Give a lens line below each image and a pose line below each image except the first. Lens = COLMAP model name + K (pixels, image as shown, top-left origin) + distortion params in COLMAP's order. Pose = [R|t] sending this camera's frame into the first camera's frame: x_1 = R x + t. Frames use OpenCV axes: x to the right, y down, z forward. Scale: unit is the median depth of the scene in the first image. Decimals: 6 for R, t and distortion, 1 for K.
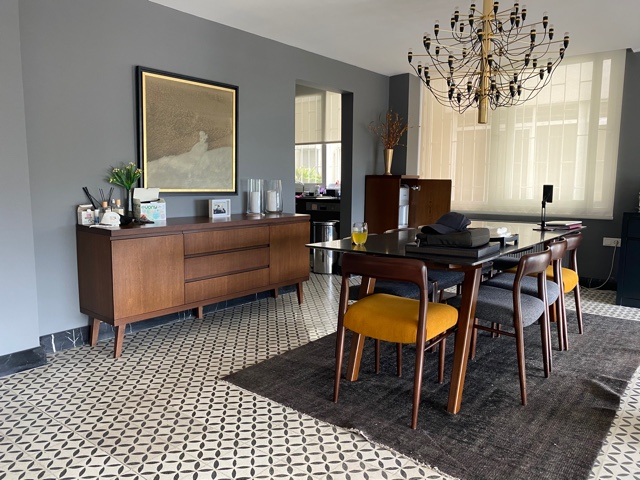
lens RADIAL K [[487.8, 0, 321.3], [0, 487.8, 235.0], [0, 0, 1]] dist [0.067007, -0.106104]
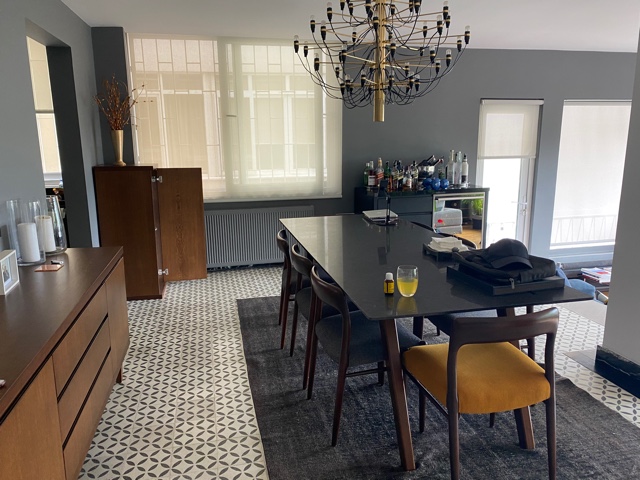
lens RADIAL K [[488.5, 0, 316.4], [0, 488.5, 236.6], [0, 0, 1]] dist [0.073482, -0.107137]
pose [[0.629002, -0.168066, 0.759019, -0.266583], [0.101462, 0.985748, 0.134188, -0.086323], [-0.770754, -0.007393, 0.637090, 0.292165]]
